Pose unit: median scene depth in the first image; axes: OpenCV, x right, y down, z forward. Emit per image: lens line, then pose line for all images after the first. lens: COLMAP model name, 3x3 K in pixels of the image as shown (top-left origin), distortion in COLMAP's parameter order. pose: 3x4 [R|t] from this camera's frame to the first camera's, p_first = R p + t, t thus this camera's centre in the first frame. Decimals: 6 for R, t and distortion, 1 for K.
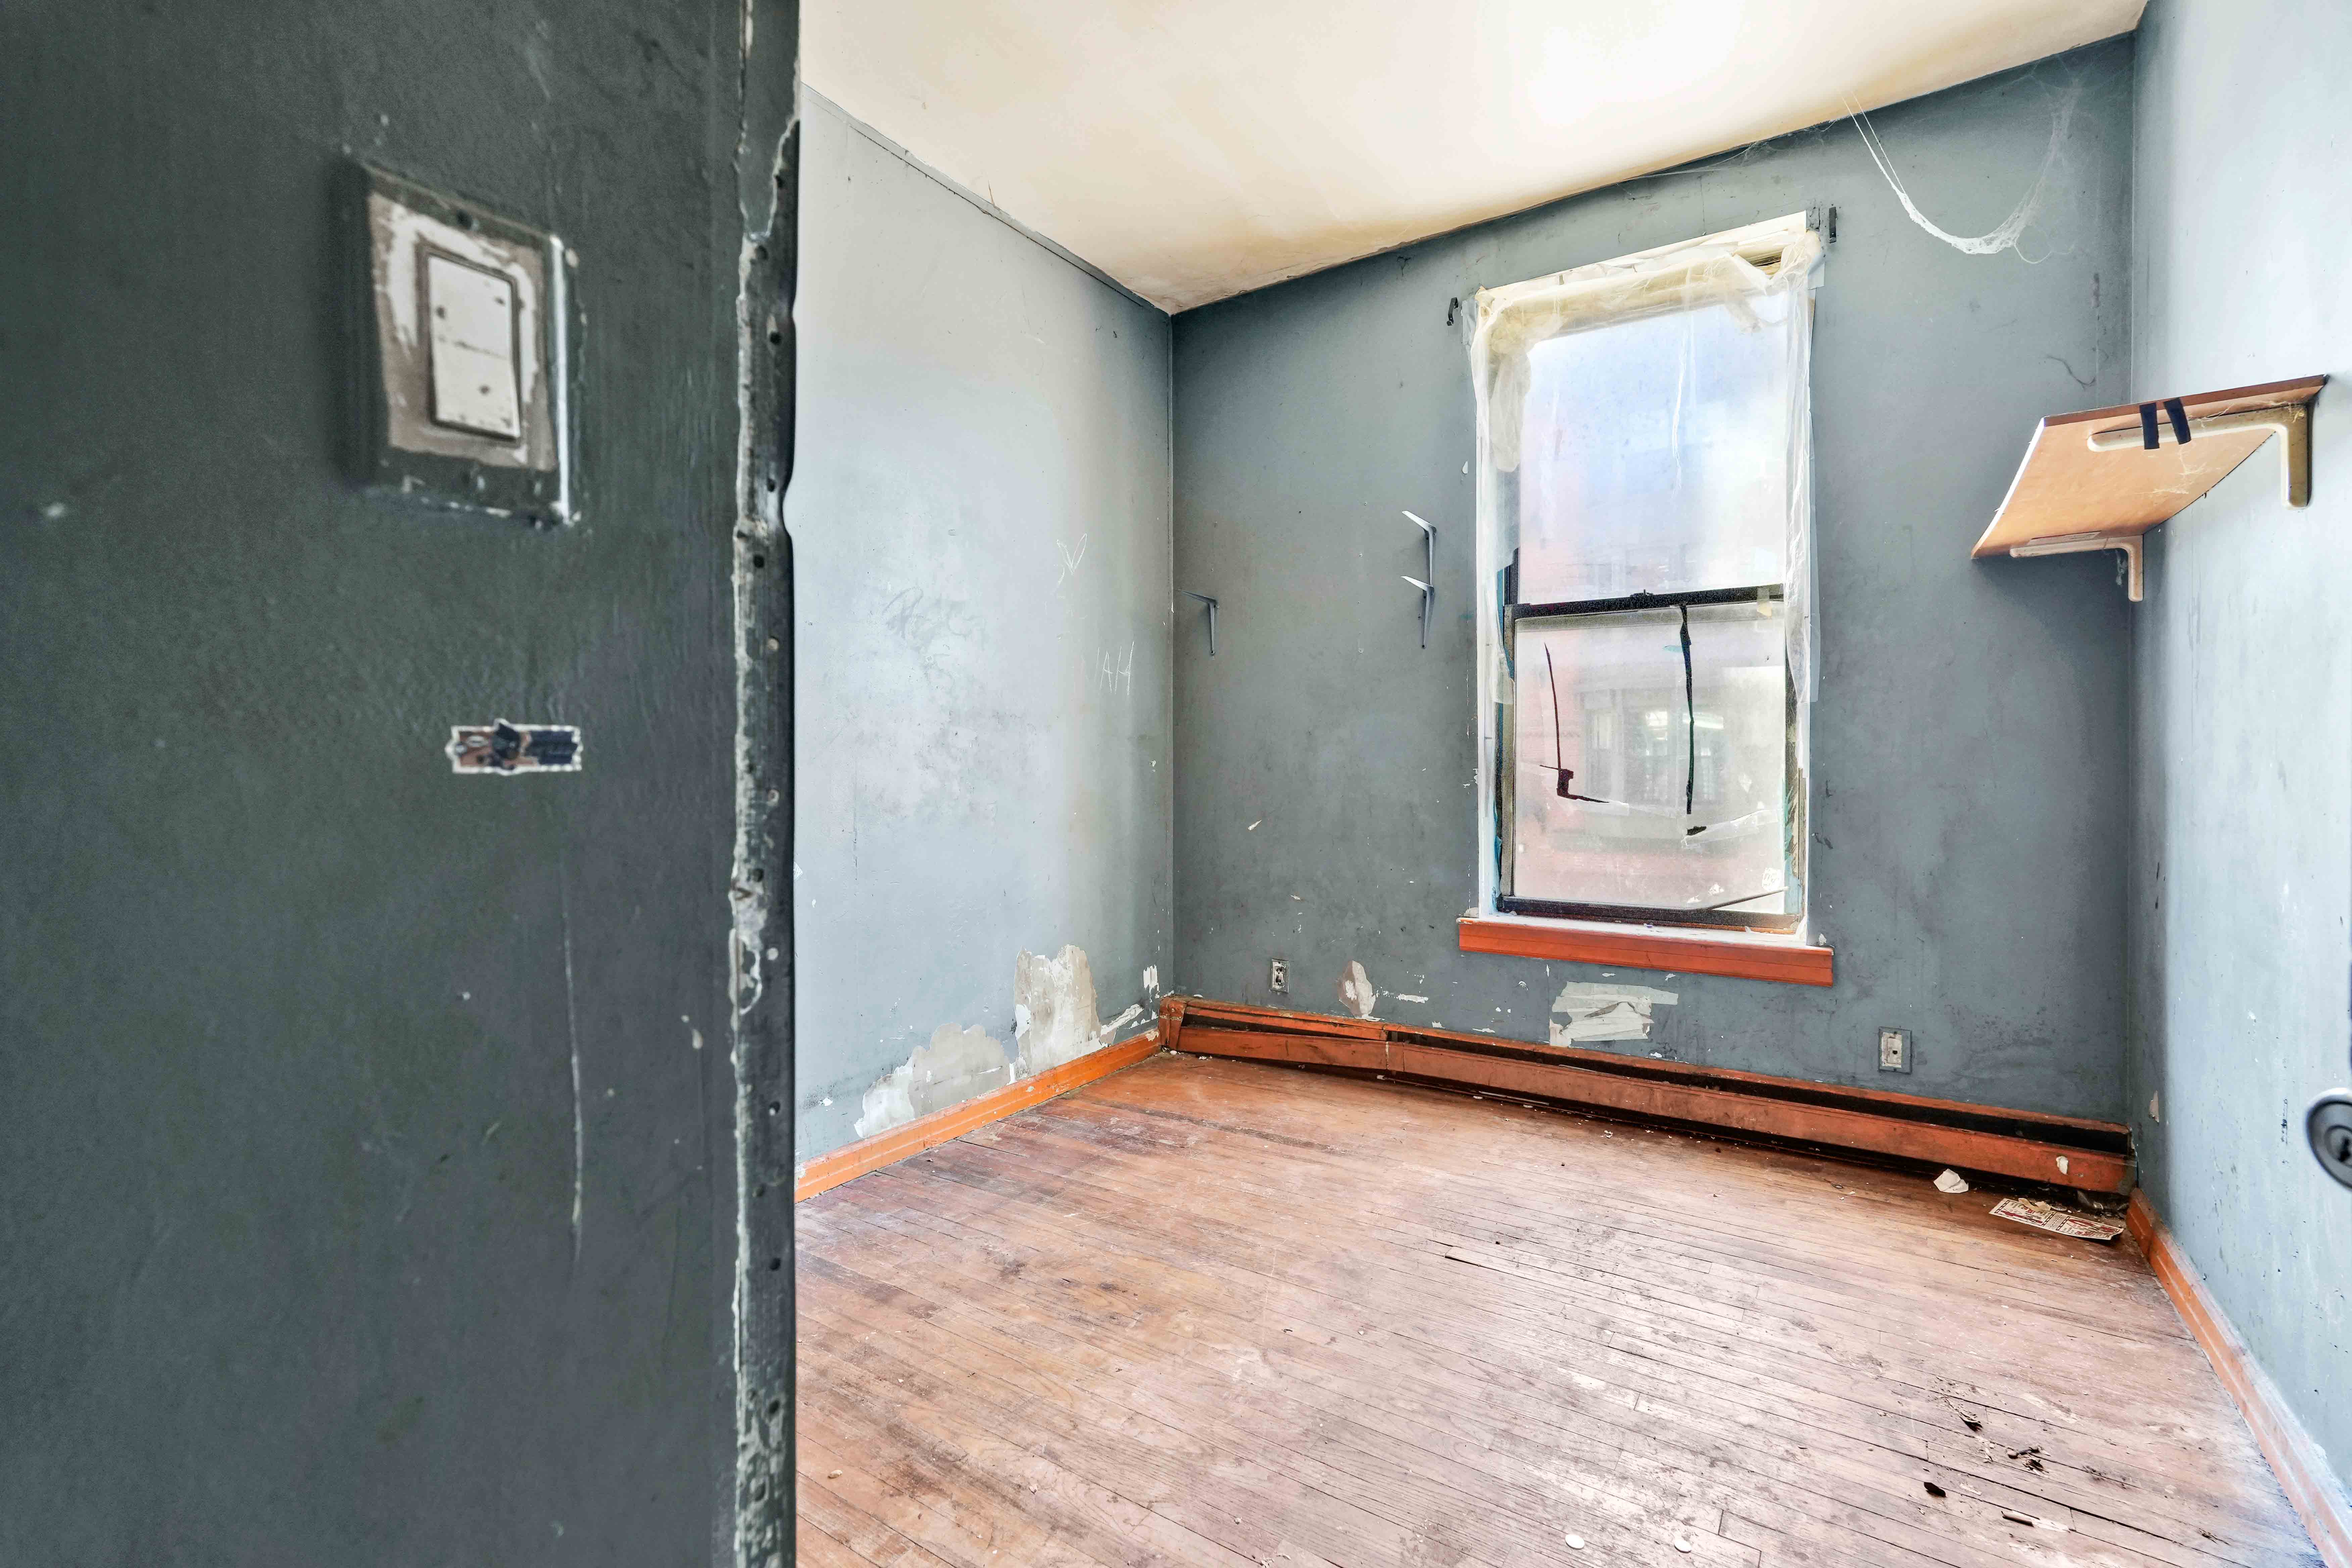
lens RADIAL K [[1048.1, 0, 1173.4], [0, 1048.1, 789.0], [0, 0, 1]] dist [-0.000217, 0.001346]
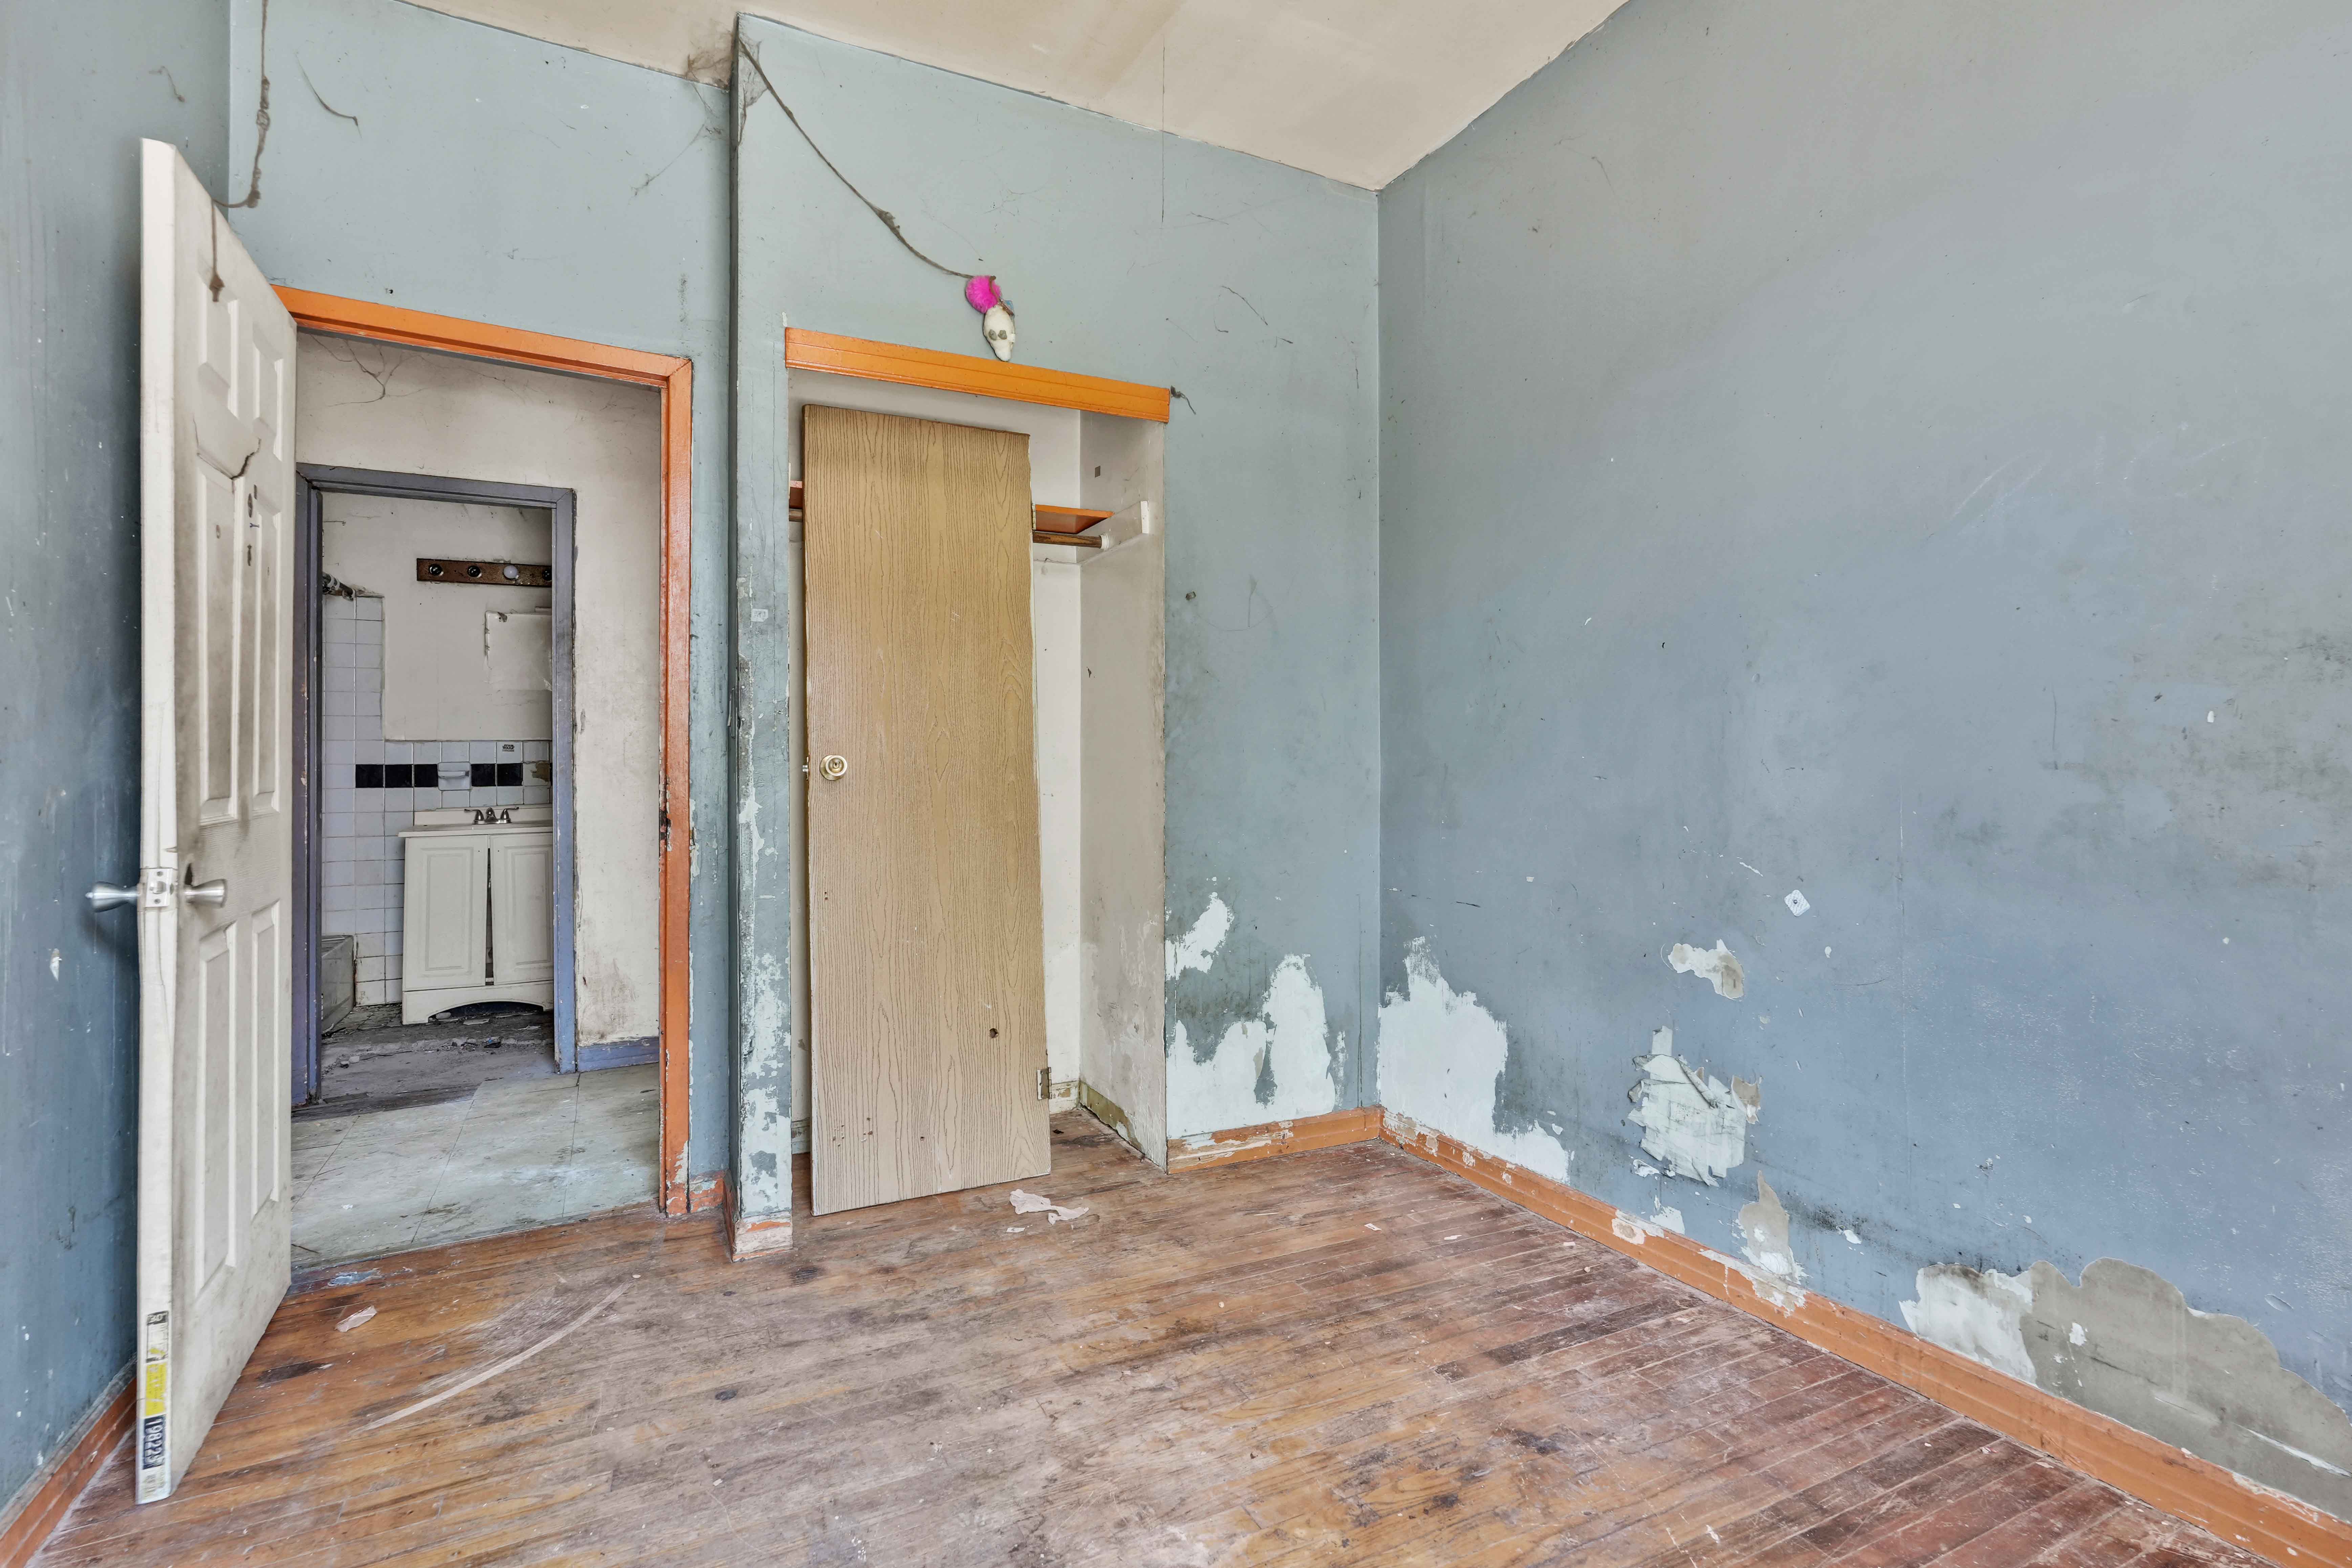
lens RADIAL K [[1074.3, 0, 1164.9], [0, 1074.3, 776.1], [0, 0, 1]] dist [-0.008584, 0.004341]
pose [[-0.498440, 0.004161, -0.866914, 0.796176], [-0.004727, 0.999961, 0.007517, -0.026467], [0.866911, 0.007845, -0.498401, 1.437203]]
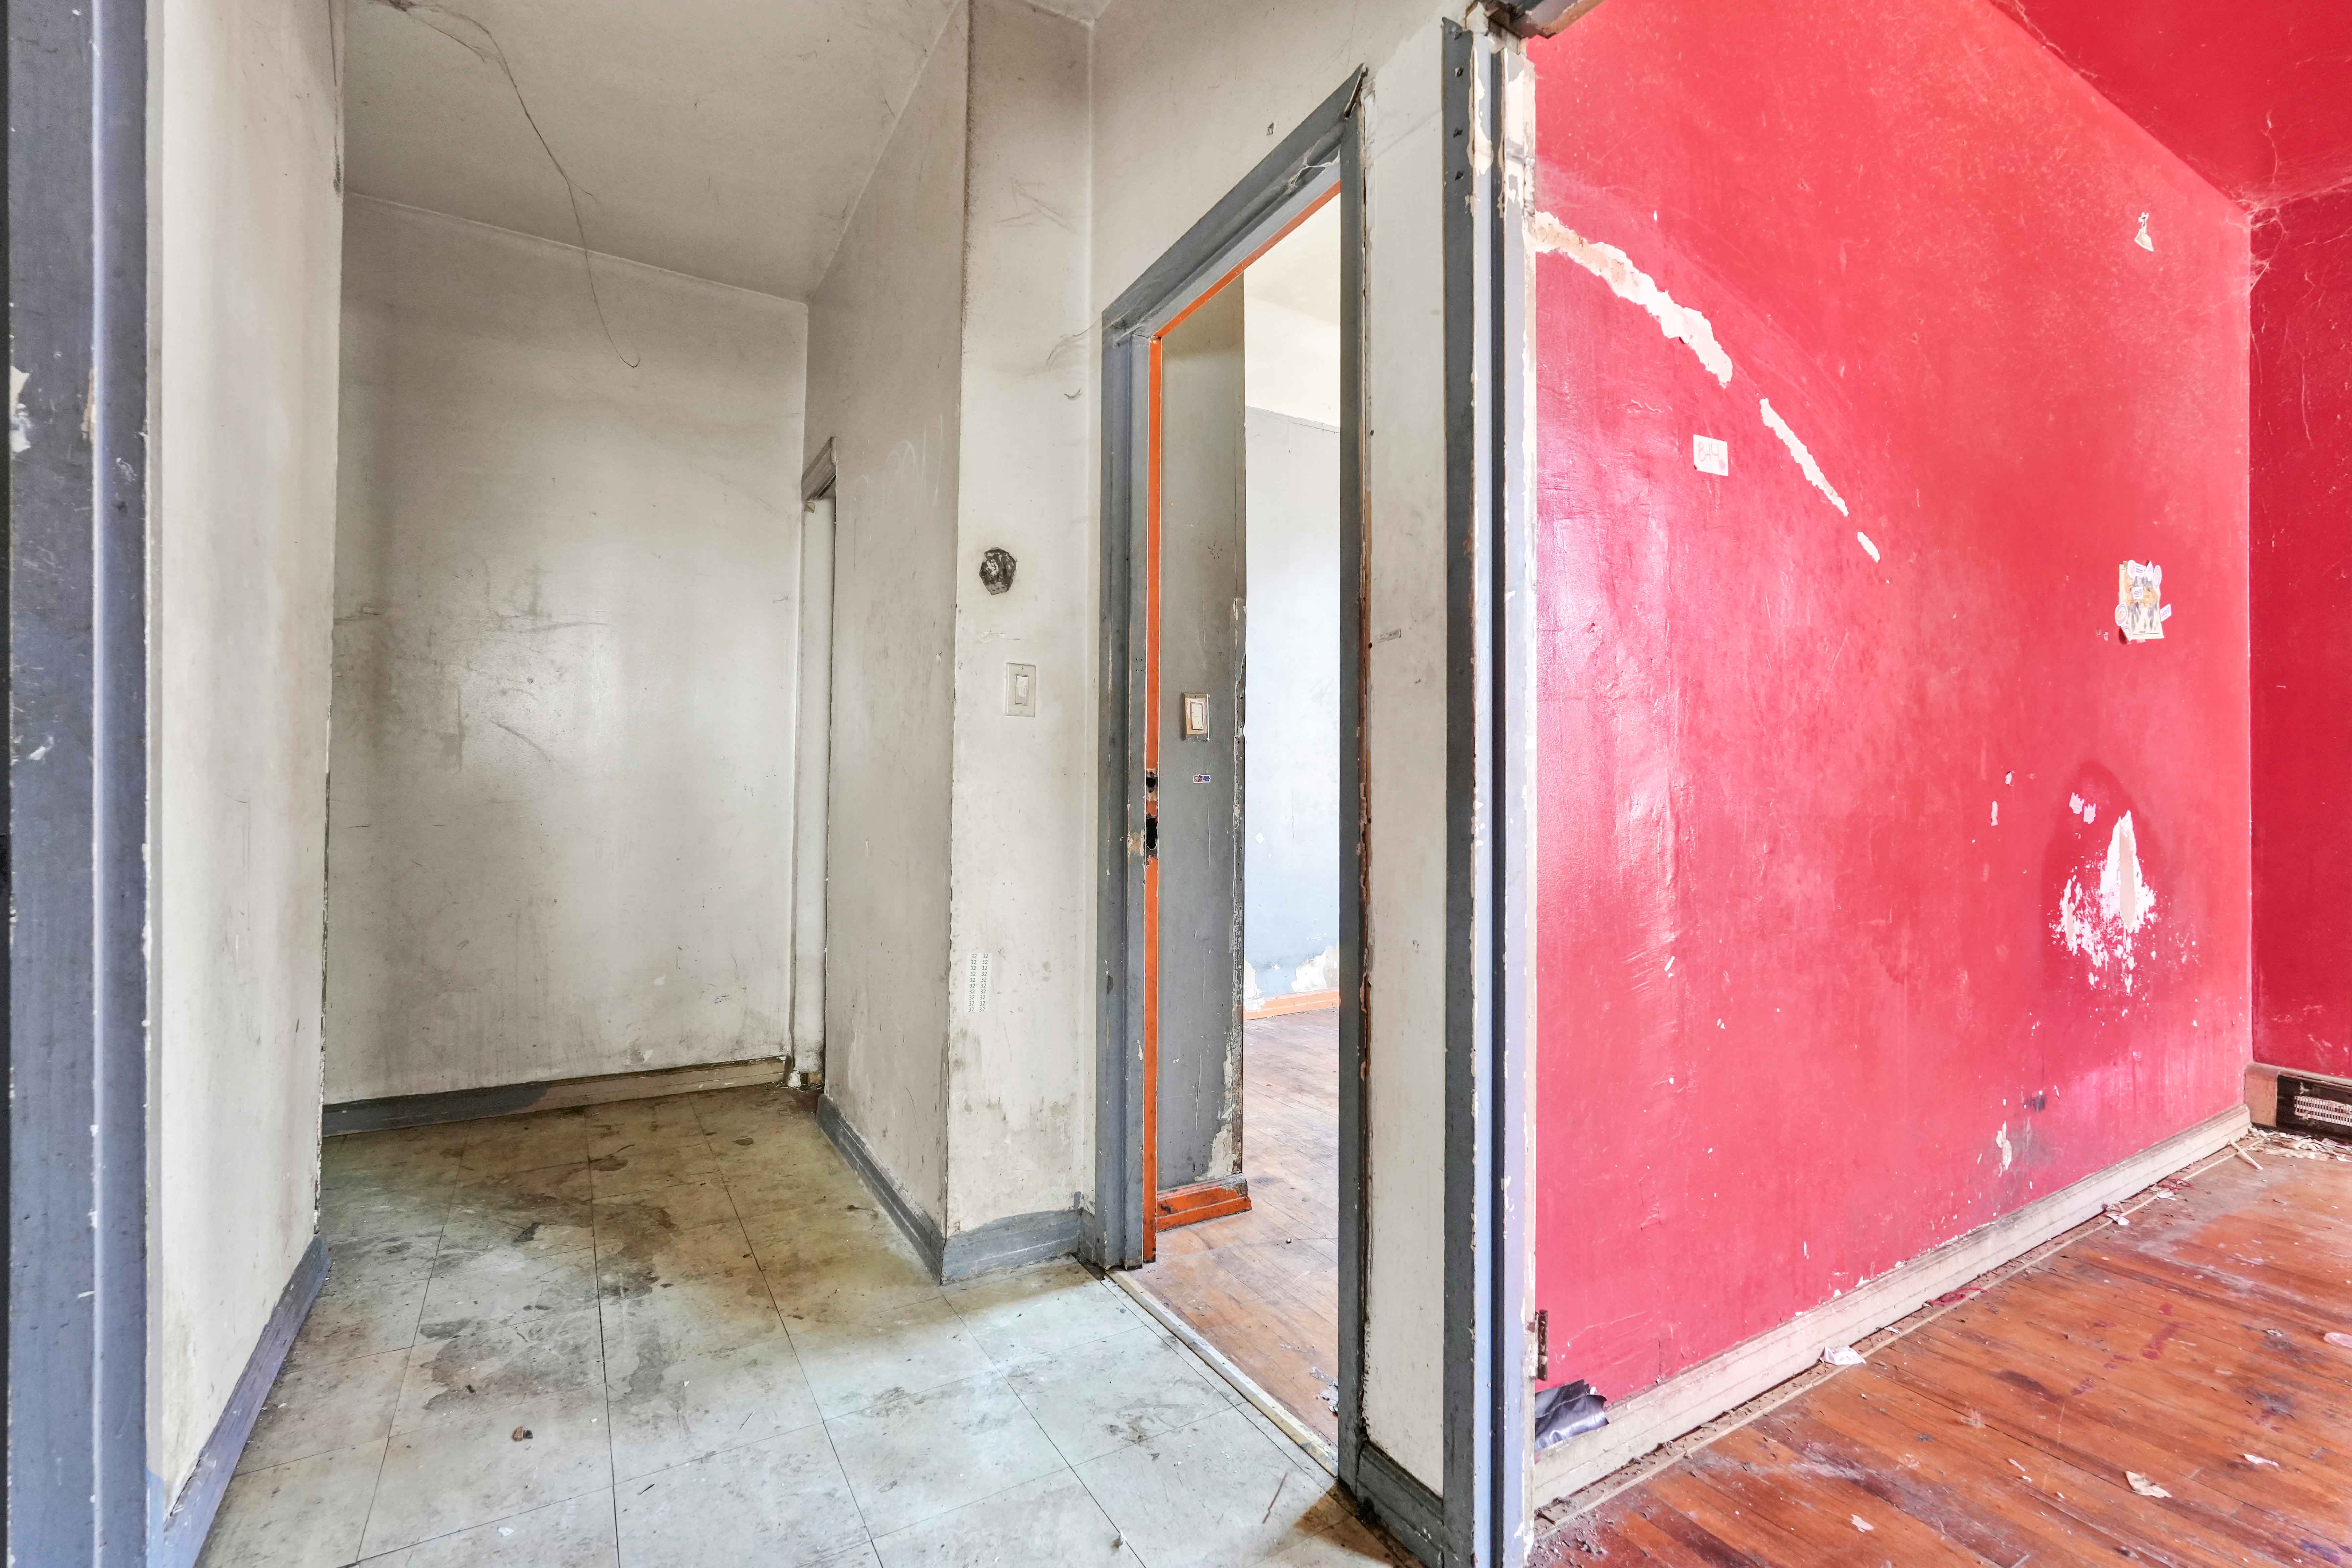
lens RADIAL K [[1074.3, 0, 1175.1], [0, 1074.3, 787.0], [0, 0, 1]] dist [-0.008584, 0.004341]
pose [[0.903304, 0.001299, -0.429000, 0.454173], [-0.007853, 0.999878, -0.013508, 0.023340], [0.428930, 0.015571, 0.903204, -1.115779]]
